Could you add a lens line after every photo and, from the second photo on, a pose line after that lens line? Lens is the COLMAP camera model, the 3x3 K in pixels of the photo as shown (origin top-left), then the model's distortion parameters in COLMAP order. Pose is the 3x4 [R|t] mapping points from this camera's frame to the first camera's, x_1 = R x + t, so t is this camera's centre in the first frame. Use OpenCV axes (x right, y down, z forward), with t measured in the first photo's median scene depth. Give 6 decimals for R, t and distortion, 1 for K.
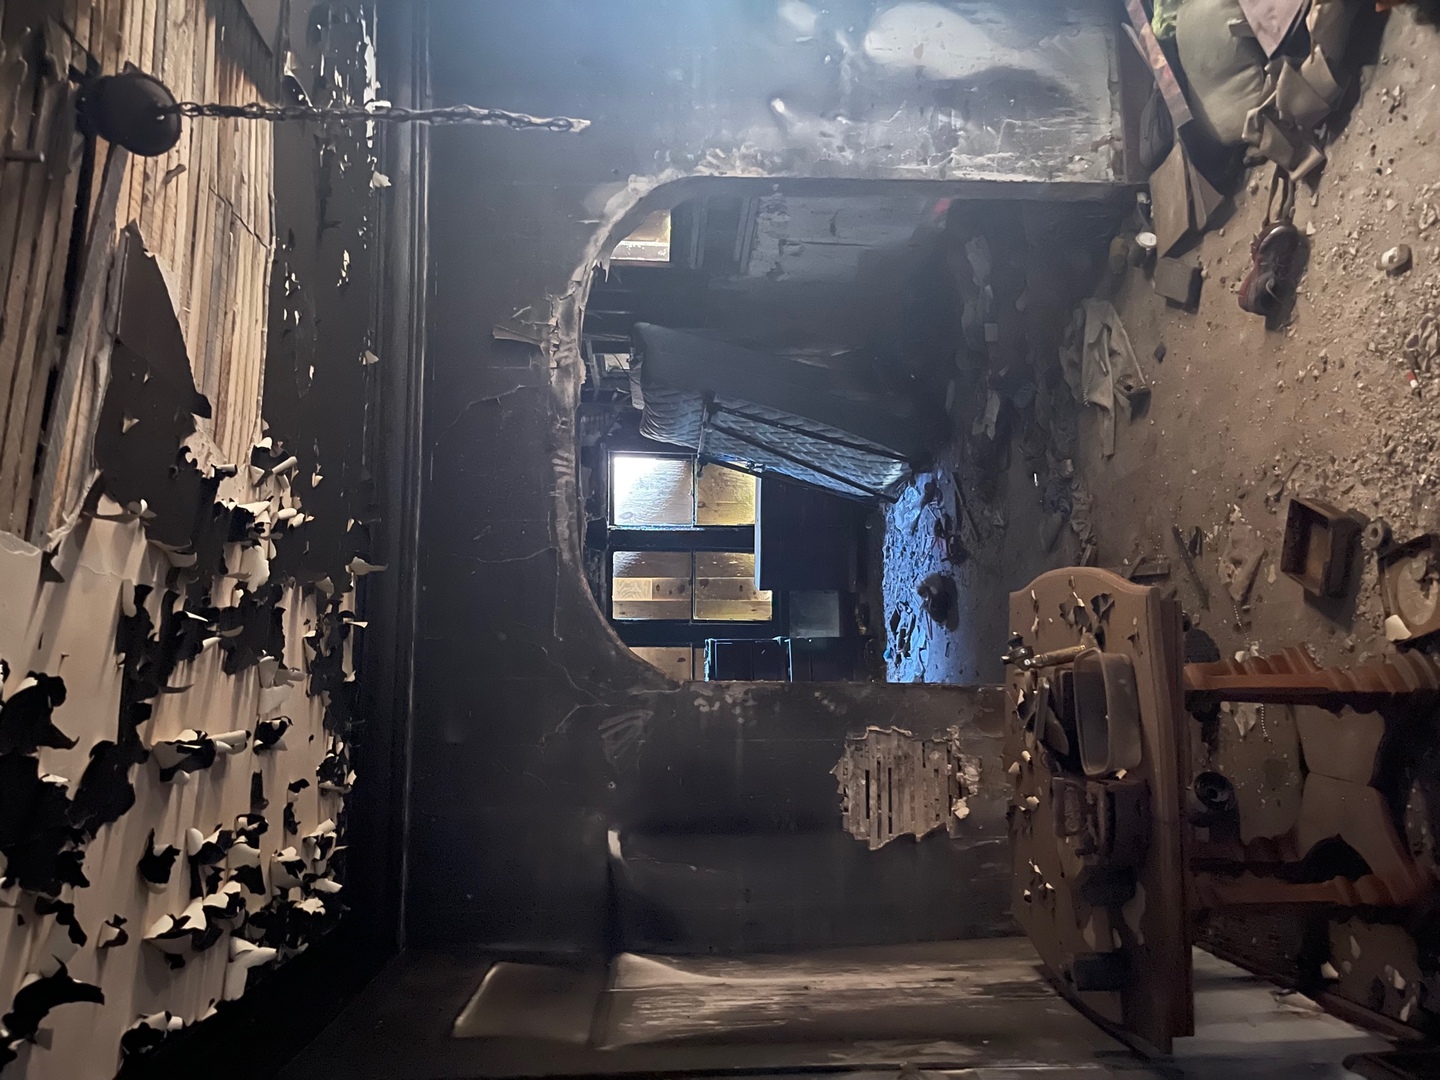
lens RADIAL K [[1076.6, 0, 720.0], [0, 1076.6, 540.0], [0, 0, 1]] dist [0.120553, -0.000121]
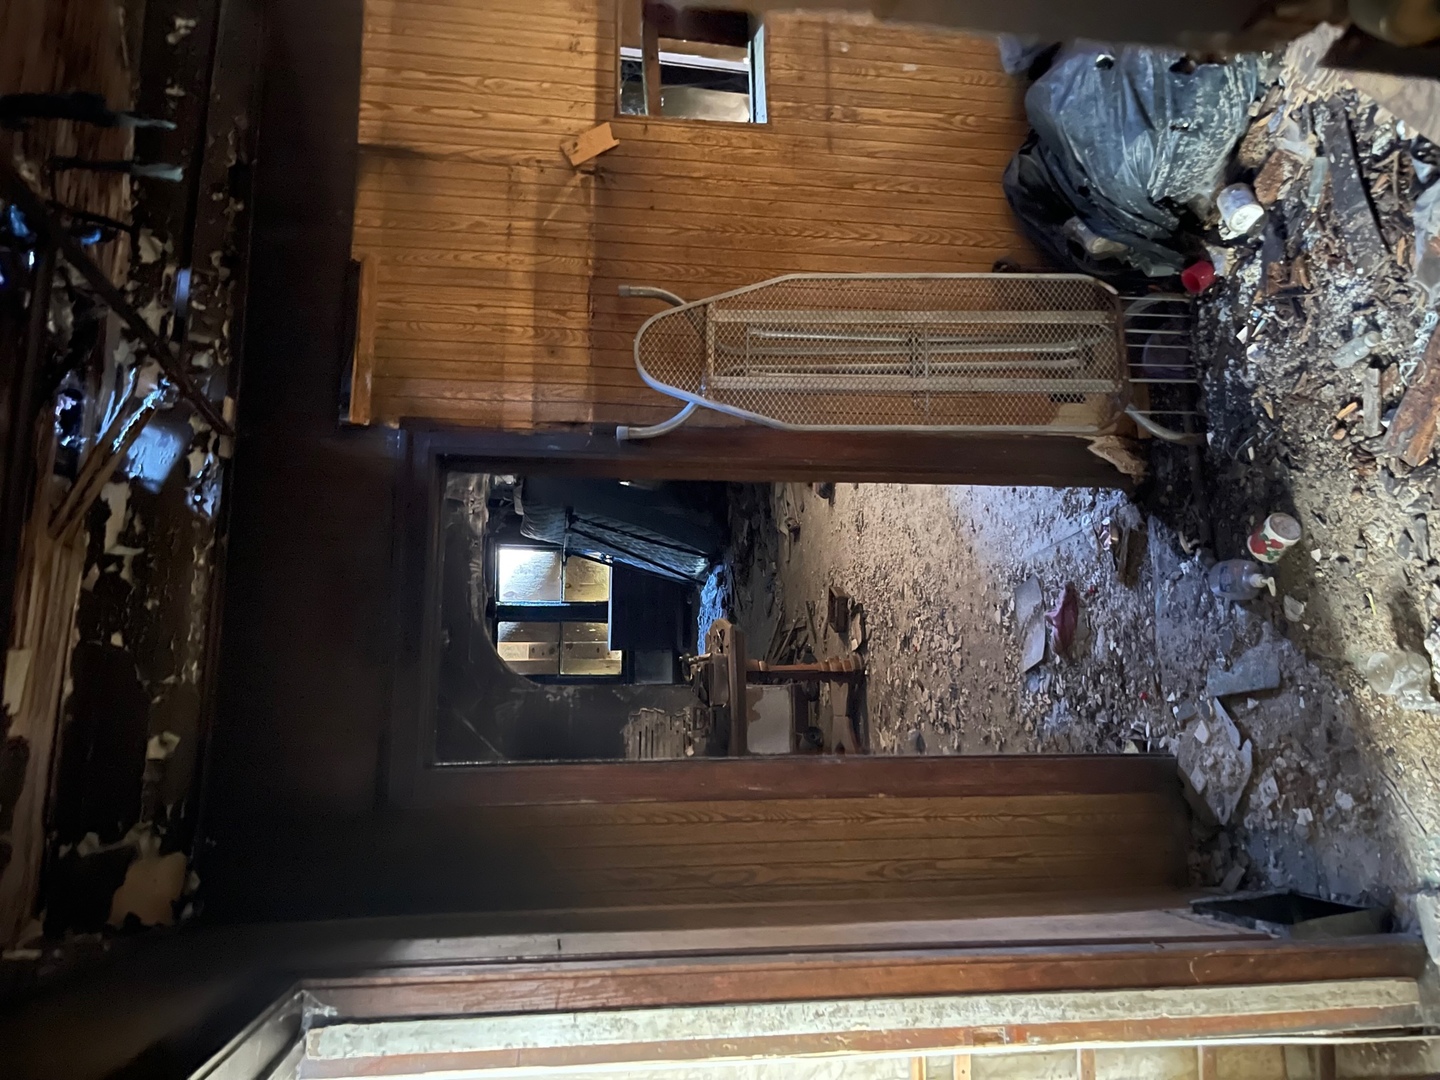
lens RADIAL K [[1076.6, 0, 720.0], [0, 1076.6, 540.0], [0, 0, 1]] dist [0.120553, -0.000121]
pose [[0.994307, 0.006342, 0.106362, 0.033269], [0.001460, 0.997322, -0.073116, 0.009417], [-0.106541, 0.072855, 0.991636, -0.403824]]
